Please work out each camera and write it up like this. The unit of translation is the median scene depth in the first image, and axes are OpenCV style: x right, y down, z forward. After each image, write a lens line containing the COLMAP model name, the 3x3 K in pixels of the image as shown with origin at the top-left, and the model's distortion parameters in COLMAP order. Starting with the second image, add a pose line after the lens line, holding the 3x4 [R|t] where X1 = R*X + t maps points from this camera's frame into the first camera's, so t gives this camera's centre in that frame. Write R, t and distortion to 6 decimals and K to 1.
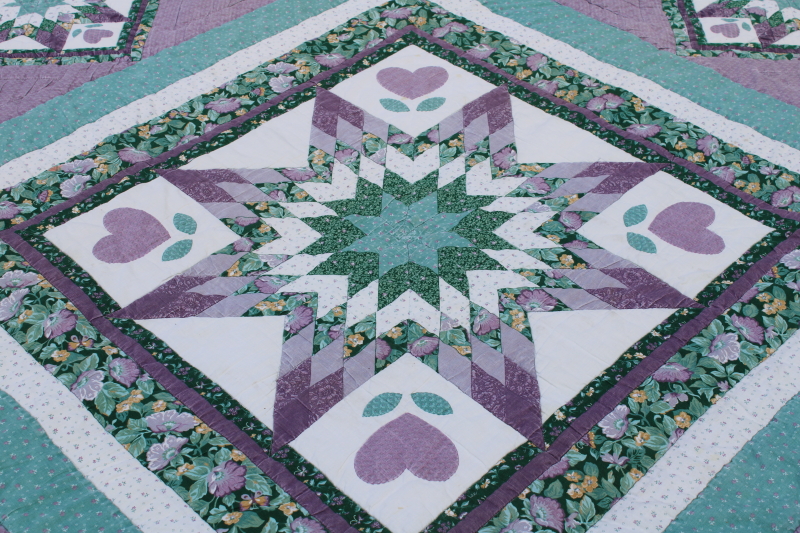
lens RADIAL K [[1258.6, 0, 413.2], [0, 1258.6, 266.4], [0, 0, 1]] dist [-0.038936, -0.024857]
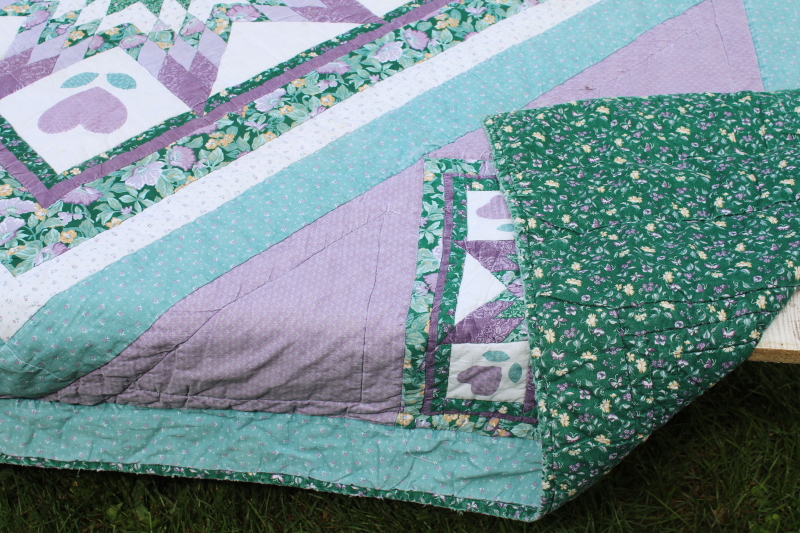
lens RADIAL K [[1224.5, 0, 400.0], [0, 1224.5, 266.5], [0, 0, 1]] dist [-0.041499, 0.084736]
pose [[0.996912, 0.048885, -0.061460, 0.295367], [-0.044171, 0.996140, 0.075854, 0.153558], [0.064931, -0.072905, 0.995223, -0.109163]]
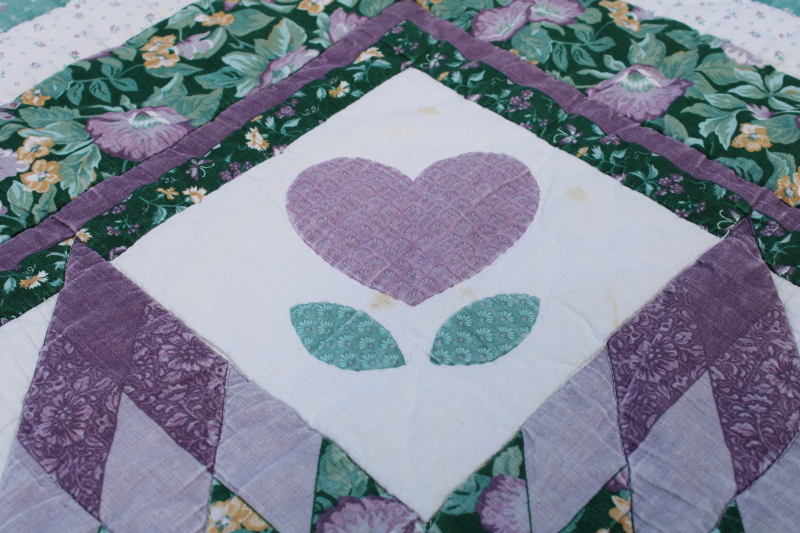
lens RADIAL K [[1224.5, 0, 400.0], [0, 1224.5, 266.5], [0, 0, 1]] dist [-0.041499, 0.084736]
pose [[0.999859, -0.011819, -0.011908, -0.000497], [0.012623, 0.997480, 0.069815, -0.180792], [0.011052, -0.069955, 0.997489, 0.842746]]
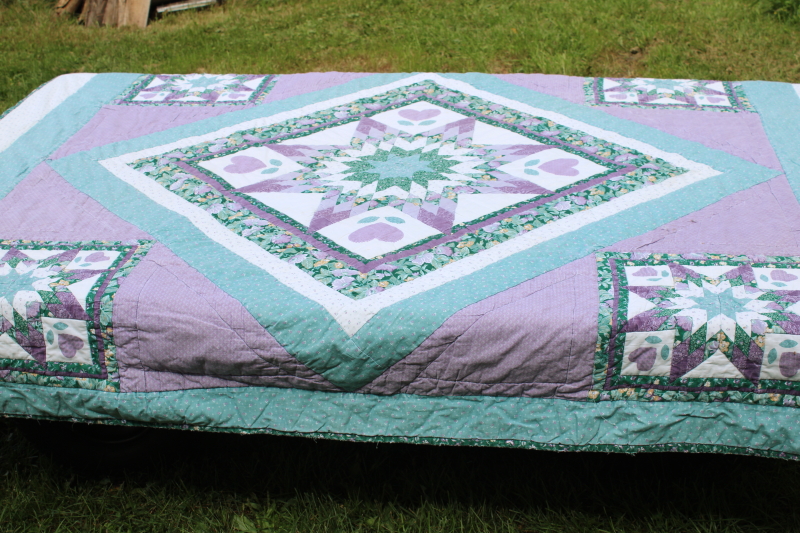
lens RADIAL K [[1224.5, 0, 400.0], [0, 1224.5, 266.5], [0, 0, 1]] dist [-0.041499, 0.084736]
pose [[0.992794, 0.022667, -0.117668, 0.197855], [-0.050034, 0.970667, -0.235165, 0.502521], [0.108886, 0.239358, 0.964807, -0.607900]]
